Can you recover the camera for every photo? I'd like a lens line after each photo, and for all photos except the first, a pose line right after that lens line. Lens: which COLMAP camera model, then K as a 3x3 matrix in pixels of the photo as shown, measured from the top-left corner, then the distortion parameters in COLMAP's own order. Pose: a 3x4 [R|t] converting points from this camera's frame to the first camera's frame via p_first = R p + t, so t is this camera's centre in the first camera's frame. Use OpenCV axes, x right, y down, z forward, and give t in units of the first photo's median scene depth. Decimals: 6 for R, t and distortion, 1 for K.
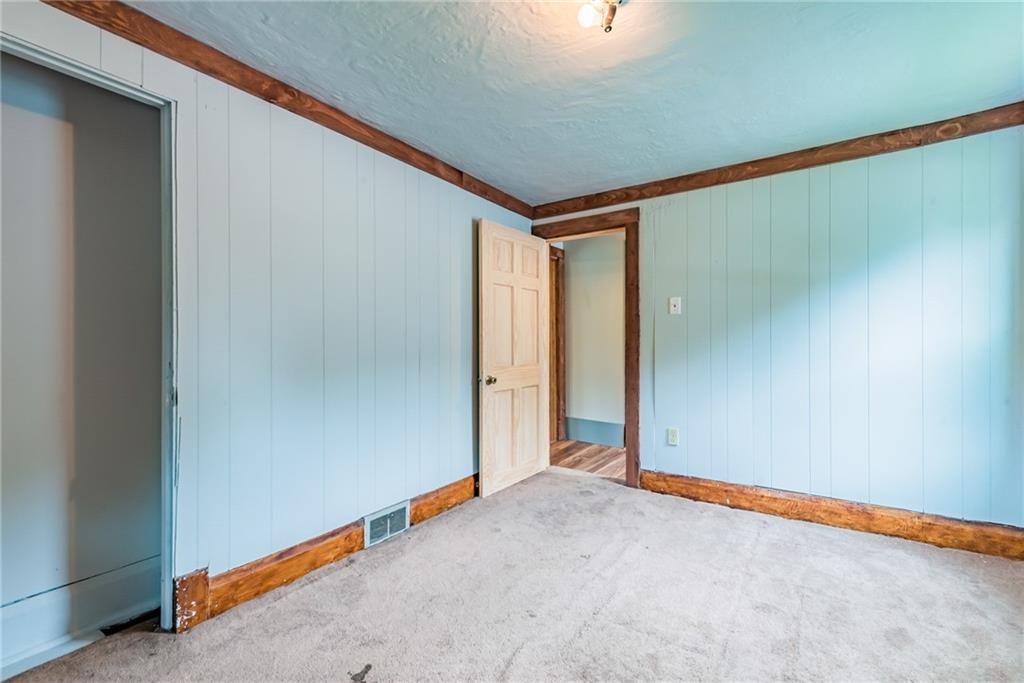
lens RADIAL K [[398.7, 0, 521.6], [0, 398.7, 340.5], [0, 0, 1]] dist [0.016401, -0.005930]
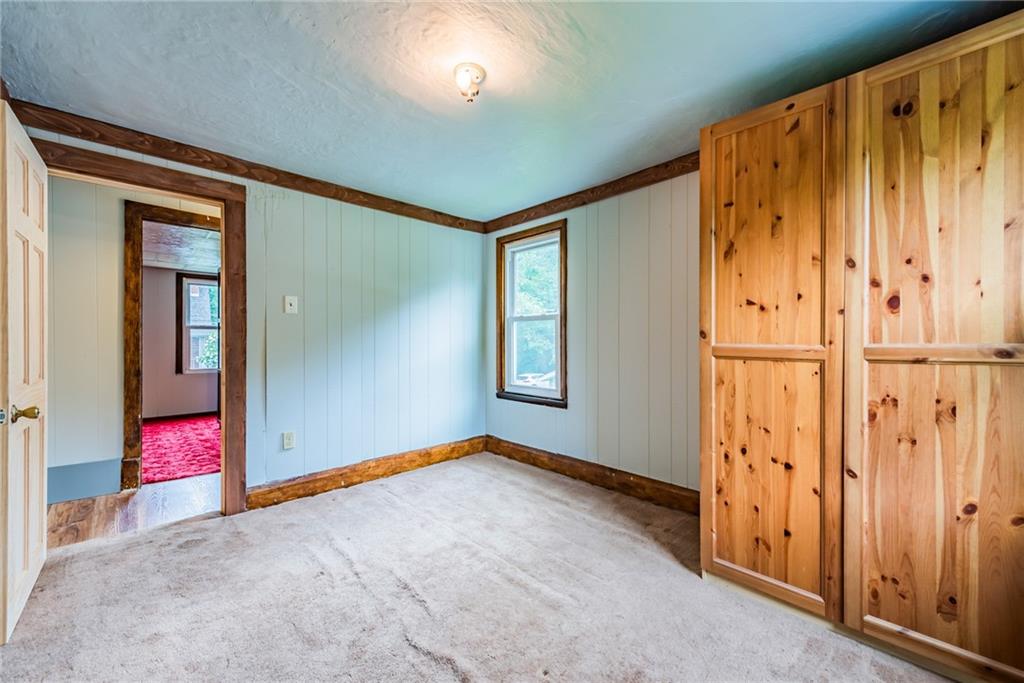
lens RADIAL K [[408.7, 0, 509.6], [0, 408.7, 340.7], [0, 0, 1]] dist [0.017689, -0.006916]
pose [[0.253028, 0.006083, 0.967440, -0.470215], [-0.003900, 0.999979, -0.005267, 0.004005], [-0.967451, -0.002440, 0.253046, 0.245577]]
